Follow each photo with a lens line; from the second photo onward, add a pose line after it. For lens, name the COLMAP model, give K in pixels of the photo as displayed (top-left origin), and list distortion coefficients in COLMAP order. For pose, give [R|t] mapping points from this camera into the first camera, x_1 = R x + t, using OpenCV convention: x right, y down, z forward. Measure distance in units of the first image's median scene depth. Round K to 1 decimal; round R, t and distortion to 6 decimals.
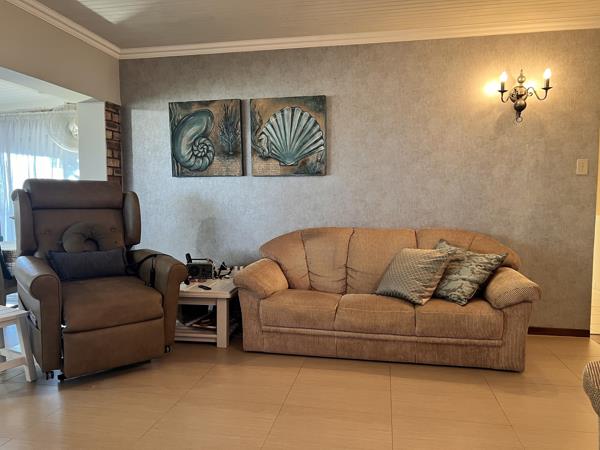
lens RADIAL K [[458.0, 0, 301.2], [0, 458.0, 230.0], [0, 0, 1]] dist [0.010589, -0.005812]
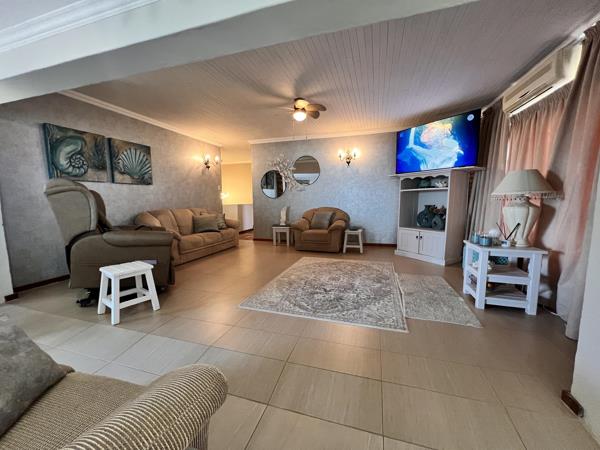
lens RADIAL K [[241.1, 0, 299.9], [0, 241.1, 226.3], [0, 0, 1]] dist [0.001168, 0.000236]
pose [[0.118856, -0.112046, 0.986569, -0.940788], [0.074383, 0.991825, 0.103682, 0.002876], [-0.990121, 0.061061, 0.126219, 0.198584]]
